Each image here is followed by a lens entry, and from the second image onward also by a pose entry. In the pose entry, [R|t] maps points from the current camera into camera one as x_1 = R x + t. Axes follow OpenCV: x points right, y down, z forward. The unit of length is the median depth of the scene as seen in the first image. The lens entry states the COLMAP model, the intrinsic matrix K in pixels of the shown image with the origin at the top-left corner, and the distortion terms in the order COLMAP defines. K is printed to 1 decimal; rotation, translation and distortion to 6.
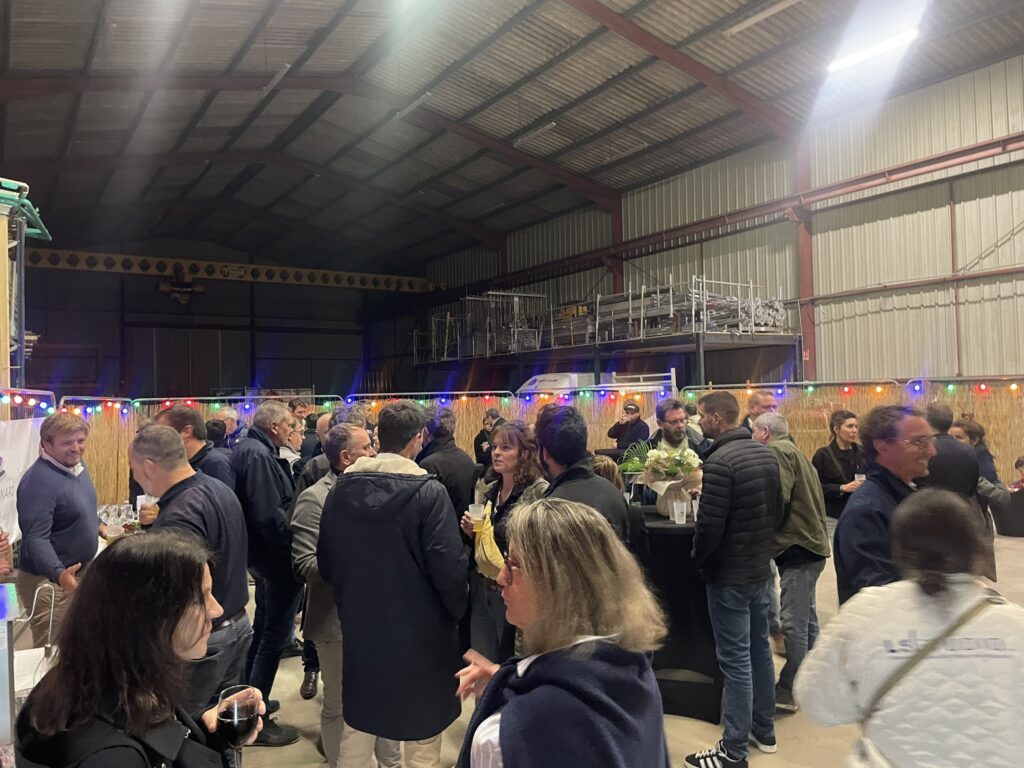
lens RADIAL K [[768.1, 0, 507.5], [0, 768.1, 377.7], [0, 0, 1]] dist [0.093413, -0.120794]
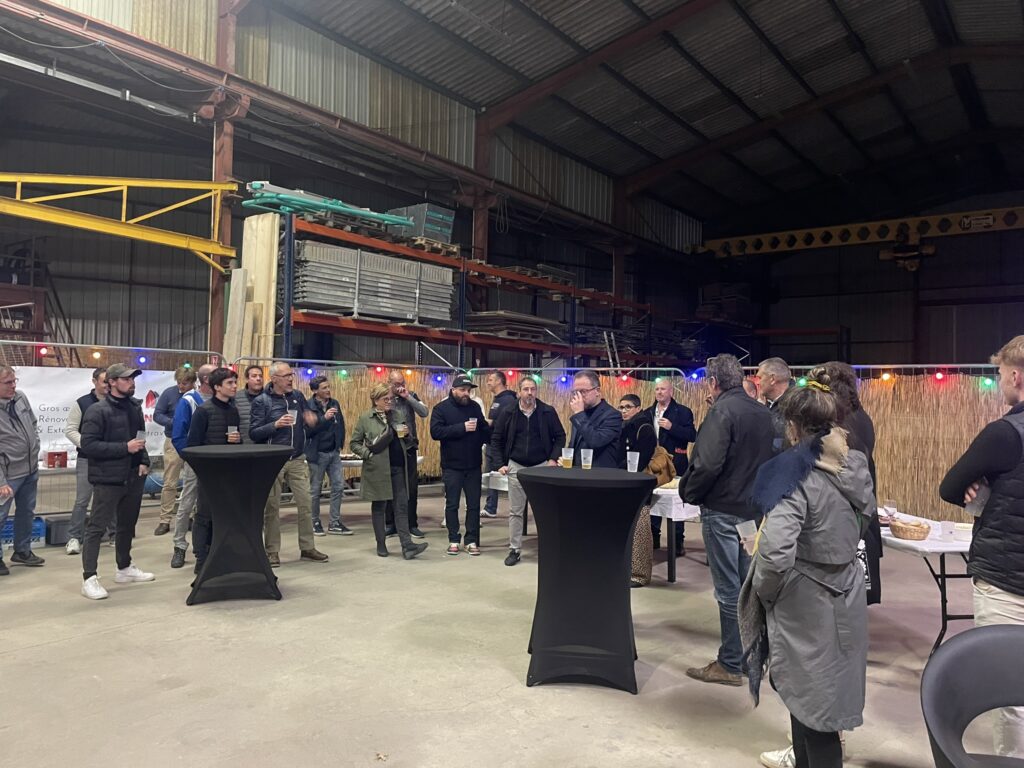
lens RADIAL K [[768.1, 0, 512.3], [0, 768.1, 375.7], [0, 0, 1]] dist [0.093413, -0.120794]
pose [[0.348334, 0.006253, -0.937350, 0.262956], [-0.006066, 0.999972, 0.004416, 0.017718], [0.937351, 0.004148, 0.348362, 0.388363]]
